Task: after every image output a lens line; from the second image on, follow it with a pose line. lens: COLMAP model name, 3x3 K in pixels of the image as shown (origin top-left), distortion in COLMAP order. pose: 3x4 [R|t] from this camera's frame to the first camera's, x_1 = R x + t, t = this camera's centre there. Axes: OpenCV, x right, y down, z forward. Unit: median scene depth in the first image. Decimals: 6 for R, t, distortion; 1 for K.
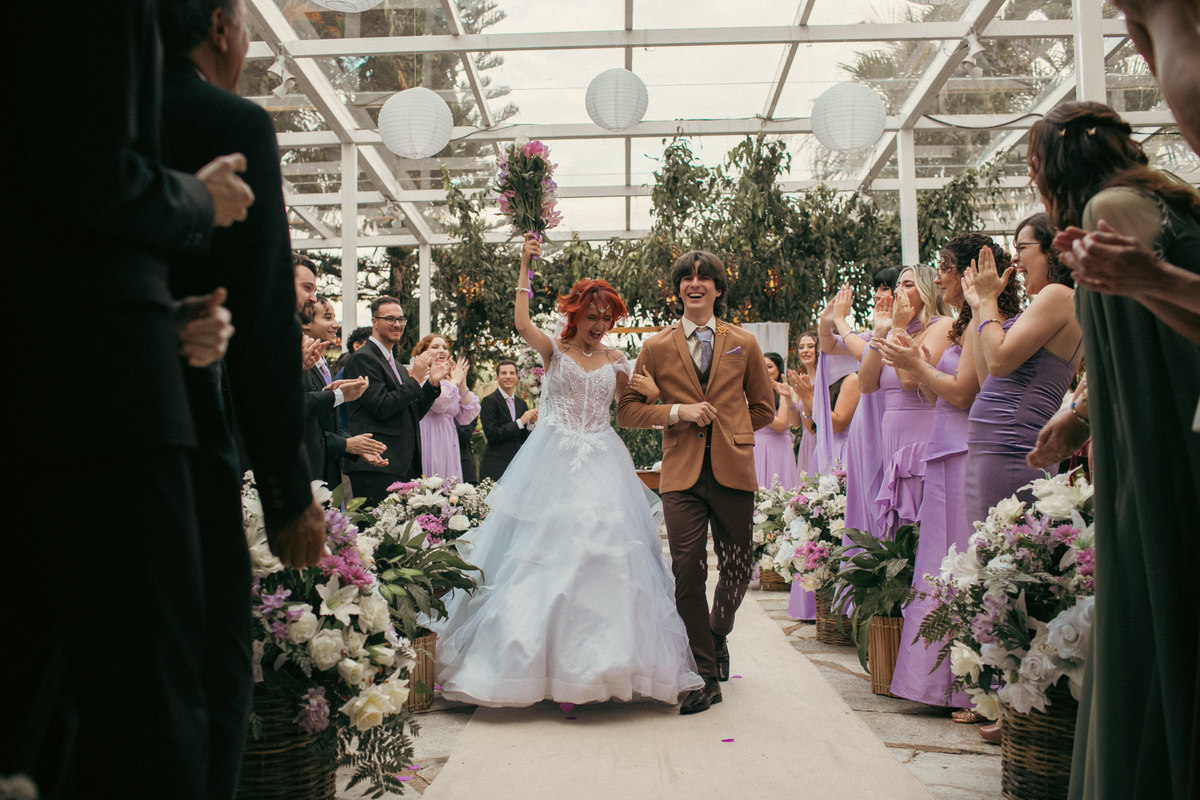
lens RADIAL K [[1156.7, 0, 596.5], [0, 1156.7, 394.6], [0, 0, 1]] dist [-0.091030, 0.121065]
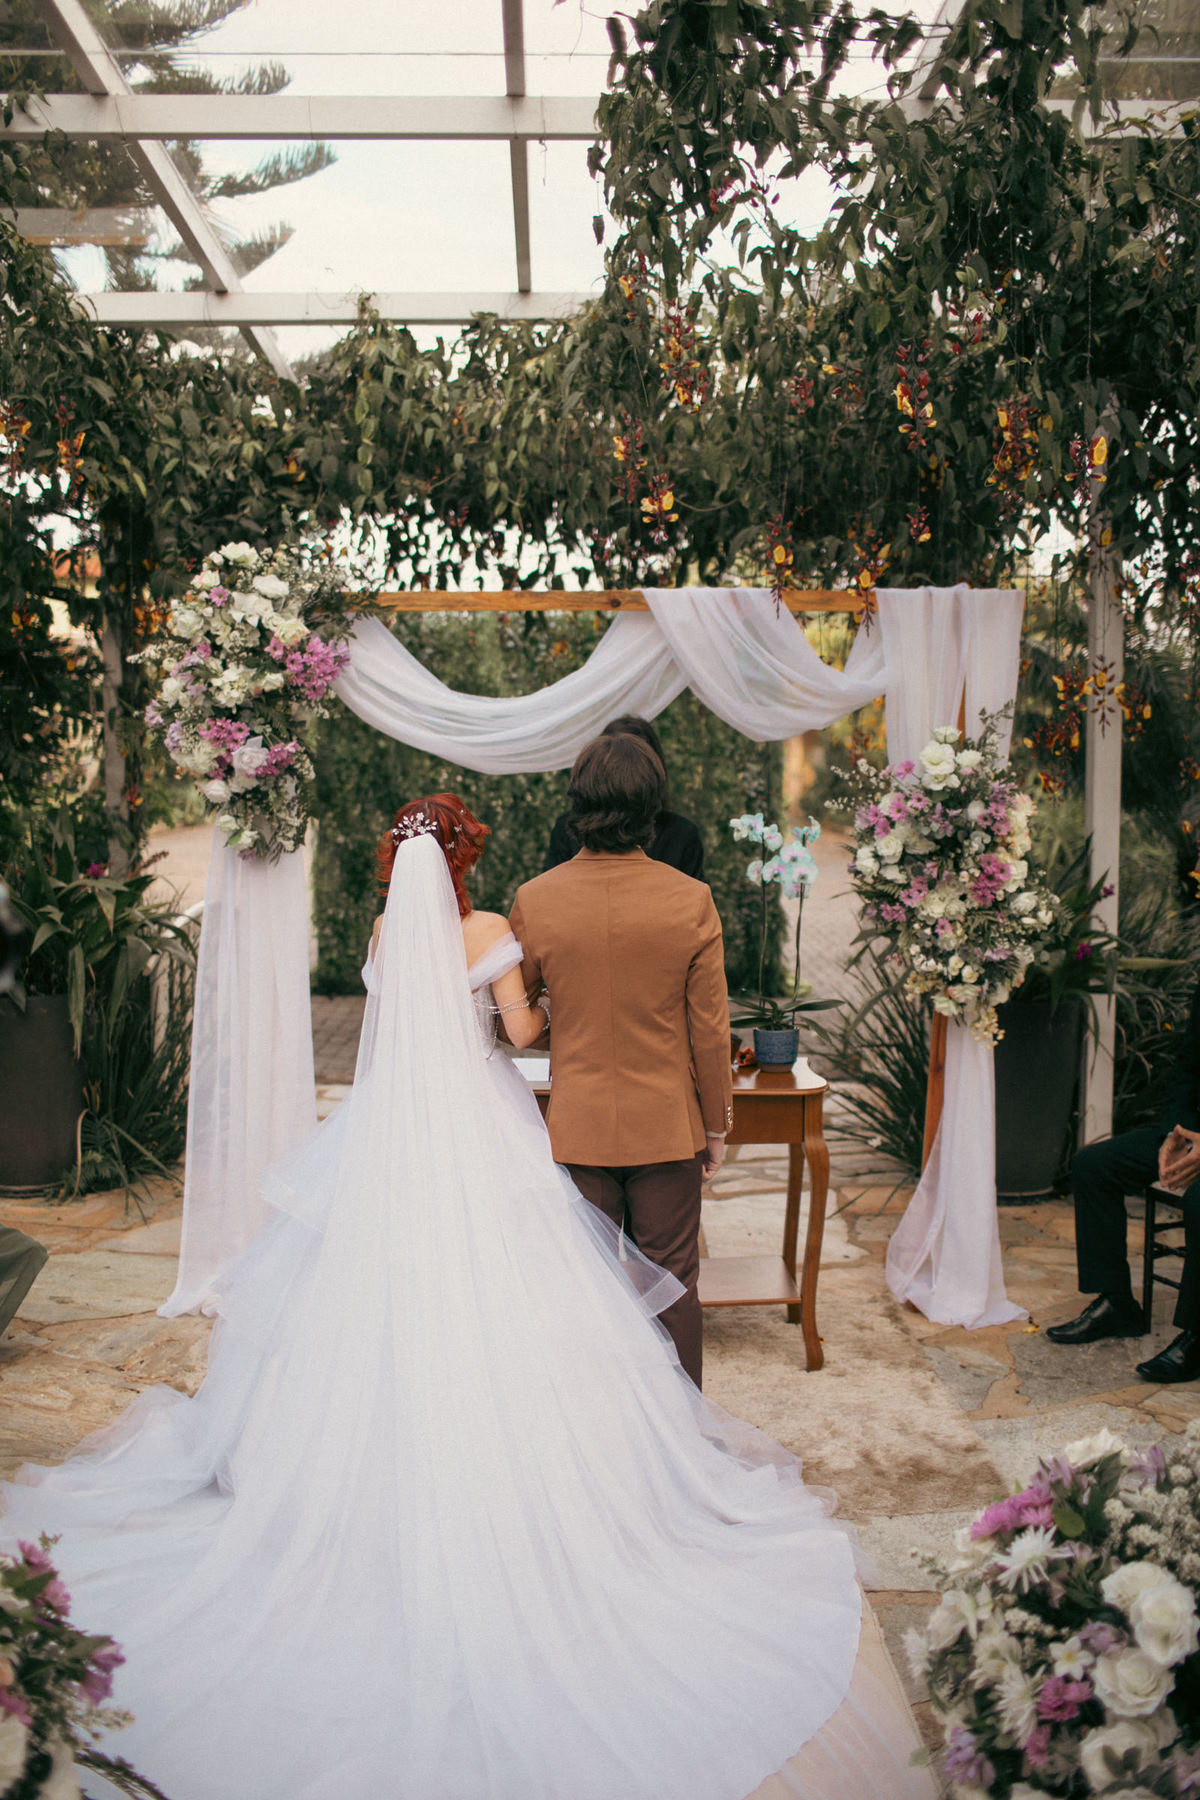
lens RADIAL K [[1735.0, 0, 600.0], [0, 1735.0, 900.0], [0, 0, 1]] dist [-0.091030, 0.121065]
pose [[0.998335, 0.007875, 0.057147, 0.022791], [-0.016169, 0.989129, 0.146161, -0.041329], [-0.055375, -0.146842, 0.987609, 0.486125]]
